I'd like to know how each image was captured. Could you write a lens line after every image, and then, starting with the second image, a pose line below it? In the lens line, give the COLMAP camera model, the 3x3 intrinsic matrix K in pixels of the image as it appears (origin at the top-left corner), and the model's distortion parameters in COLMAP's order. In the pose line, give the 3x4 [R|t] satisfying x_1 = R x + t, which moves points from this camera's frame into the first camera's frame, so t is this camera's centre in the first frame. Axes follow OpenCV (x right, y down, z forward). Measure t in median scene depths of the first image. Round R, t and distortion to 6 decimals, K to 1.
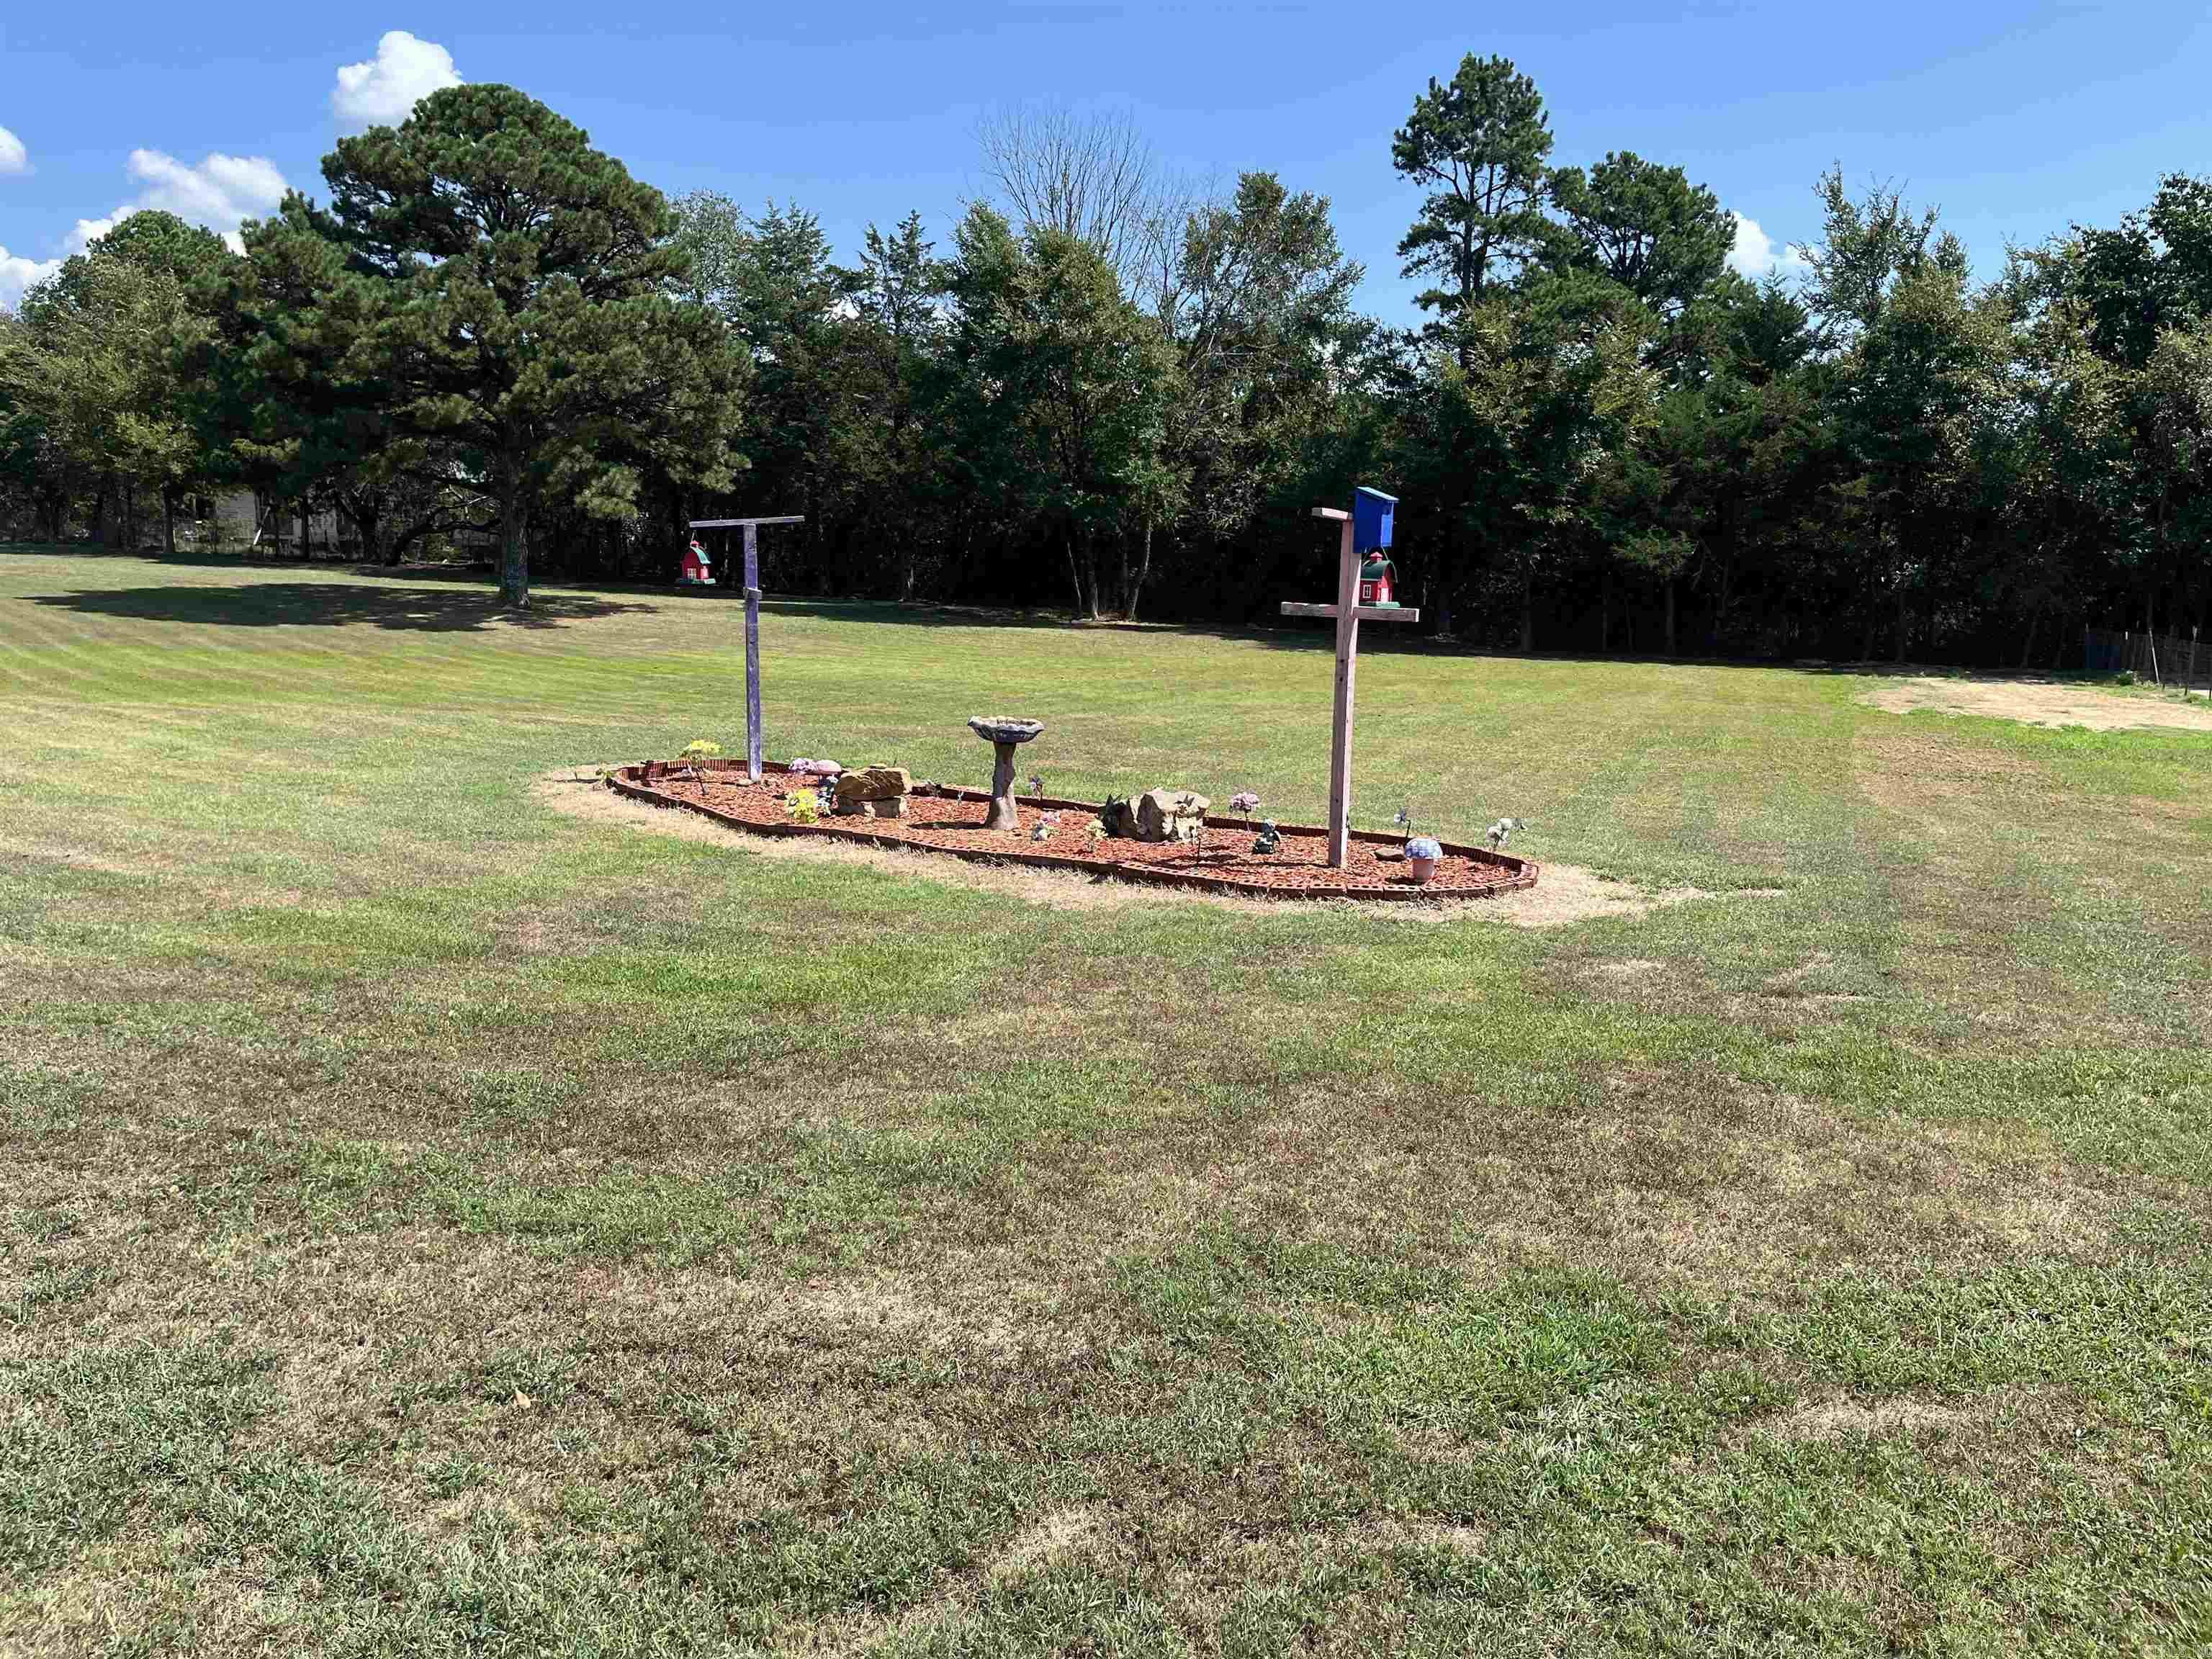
lens RADIAL K [[1665.1, 0, 1156.7], [0, 1665.1, 825.7], [0, 0, 1]] dist [0.105130, -0.142709]
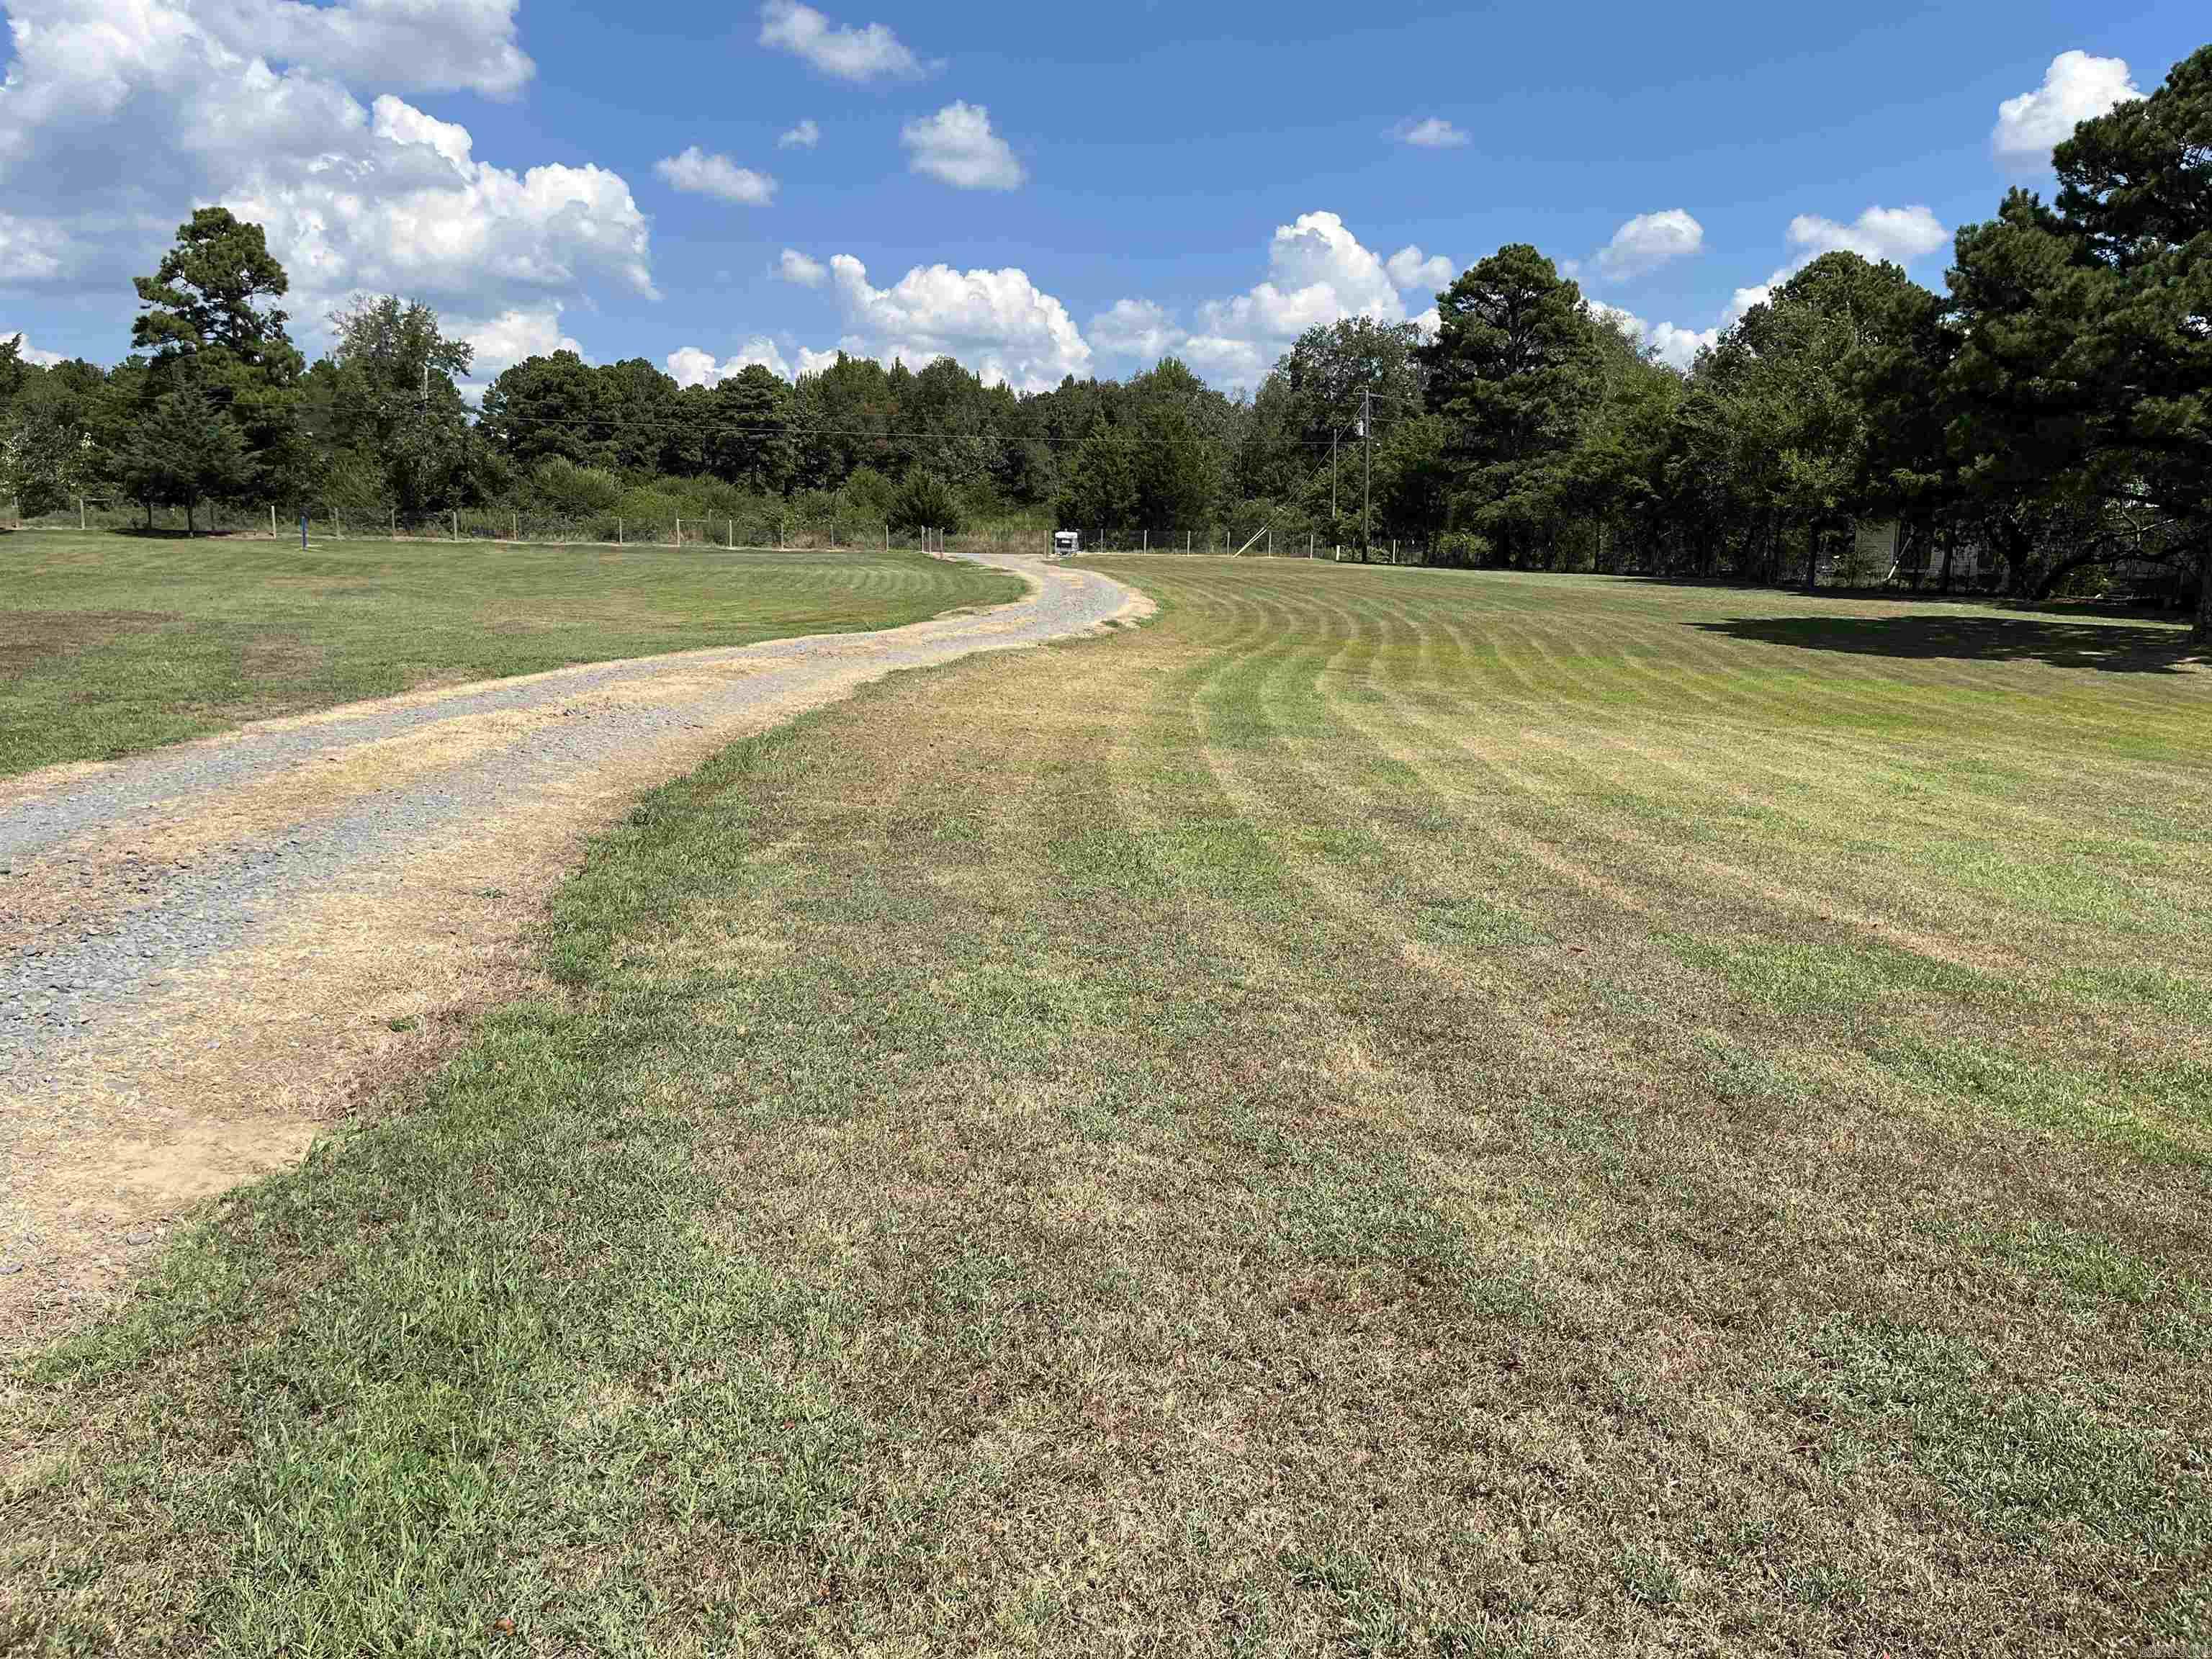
lens RADIAL K [[1665.1, 0, 1156.7], [0, 1665.1, 825.7], [0, 0, 1]] dist [0.105130, -0.142709]
pose [[0.652435, 0.114410, -0.749159, -0.085869], [-0.134296, 0.990348, 0.034287, -0.002418], [0.745851, 0.078239, 0.661503, 0.073885]]
